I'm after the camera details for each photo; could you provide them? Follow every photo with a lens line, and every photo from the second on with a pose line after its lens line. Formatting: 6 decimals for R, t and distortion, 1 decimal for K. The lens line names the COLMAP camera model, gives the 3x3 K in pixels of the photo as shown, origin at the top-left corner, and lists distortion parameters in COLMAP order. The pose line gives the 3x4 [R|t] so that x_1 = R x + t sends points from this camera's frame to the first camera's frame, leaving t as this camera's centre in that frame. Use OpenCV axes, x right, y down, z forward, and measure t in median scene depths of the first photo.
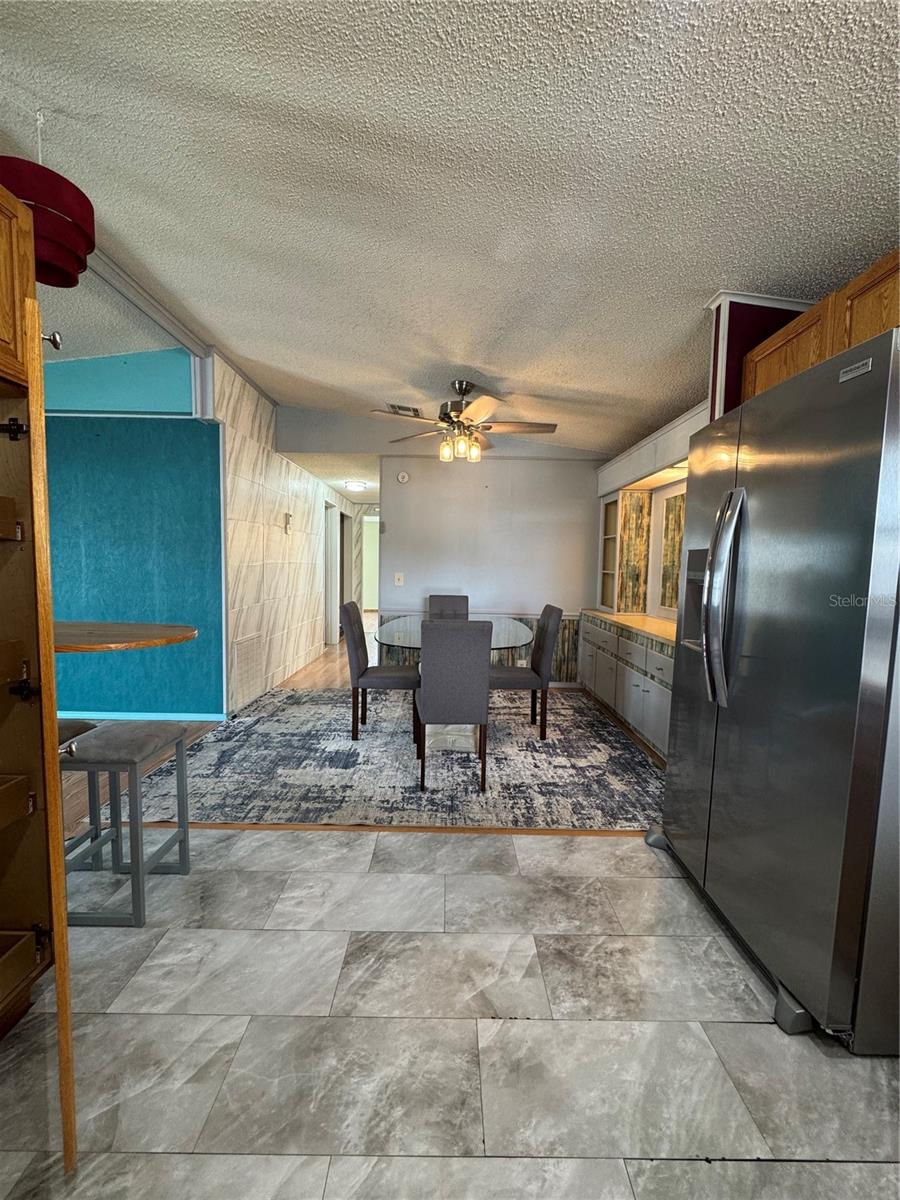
lens RADIAL K [[476.3, 0, 450.0], [0, 476.3, 600.0], [0, 0, 1]] dist [-0.003376, 0.000527]
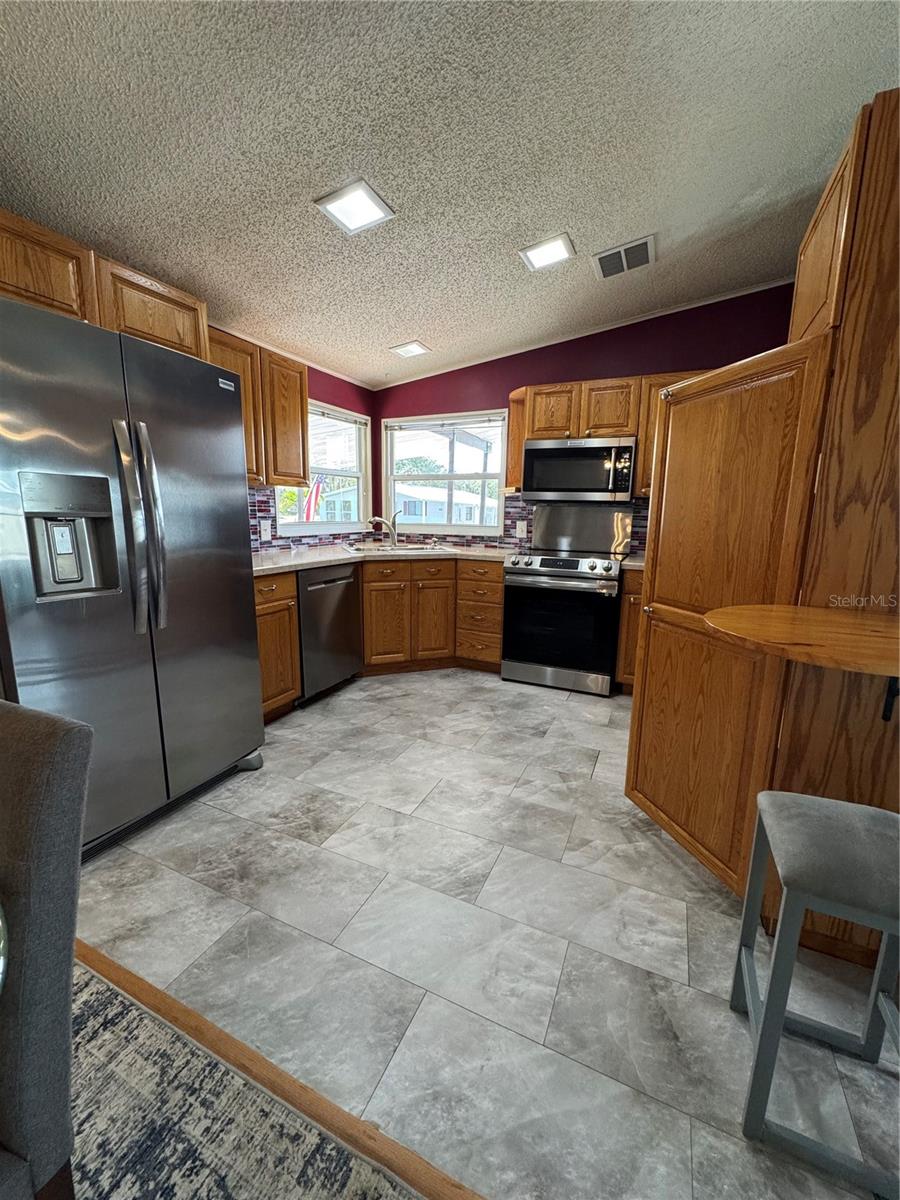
lens RADIAL K [[476.3, 0, 450.0], [0, 476.3, 600.0], [0, 0, 1]] dist [-0.003376, 0.000527]
pose [[-0.905351, -0.110460, 0.410046, -0.275076], [-0.003969, 0.967738, 0.251929, -0.069359], [-0.424645, 0.226457, -0.876581, 0.970059]]
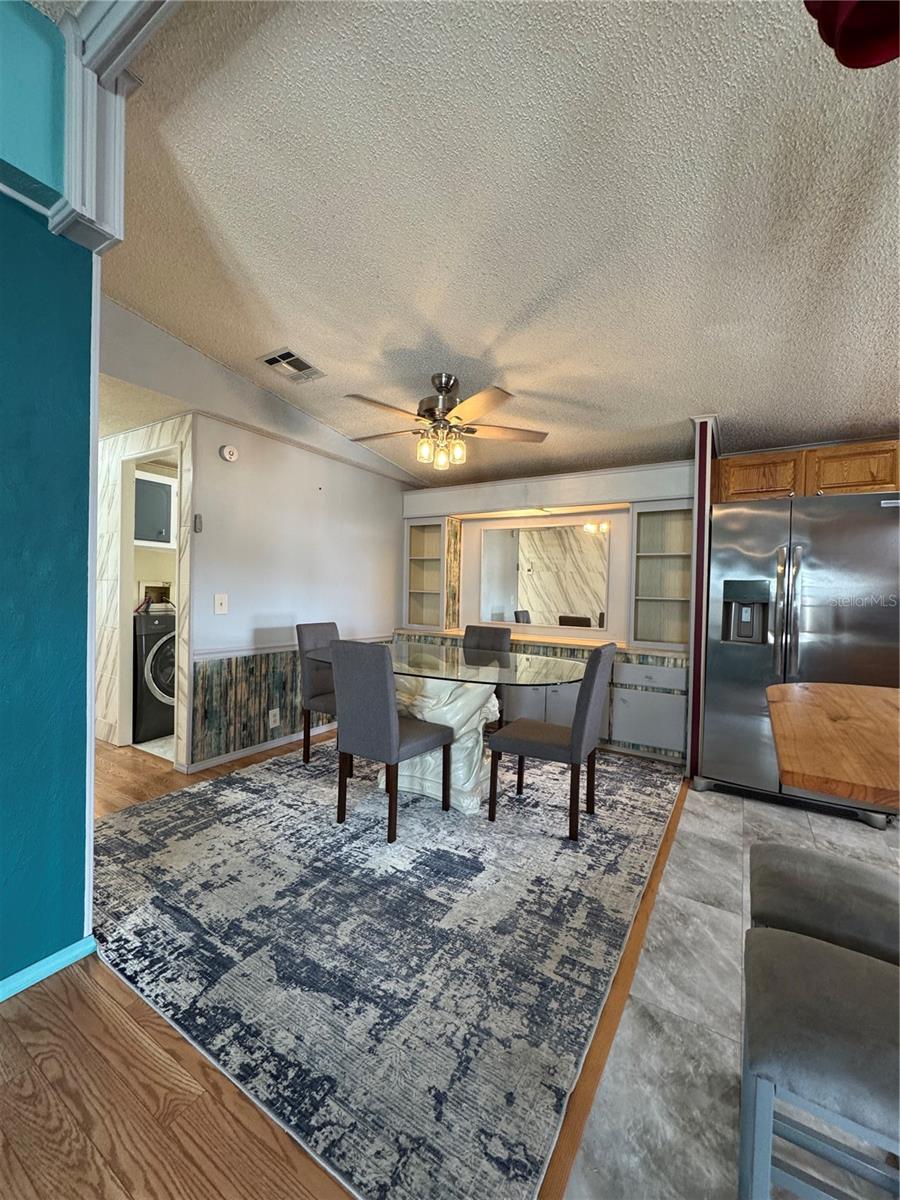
lens RADIAL K [[476.3, 0, 450.0], [0, 476.3, 600.0], [0, 0, 1]] dist [-0.003376, 0.000527]
pose [[0.531081, -0.019846, 0.847089, -0.859159], [0.047671, 0.998842, -0.006486, -0.051199], [-0.845979, 0.043826, 0.531412, 0.651800]]
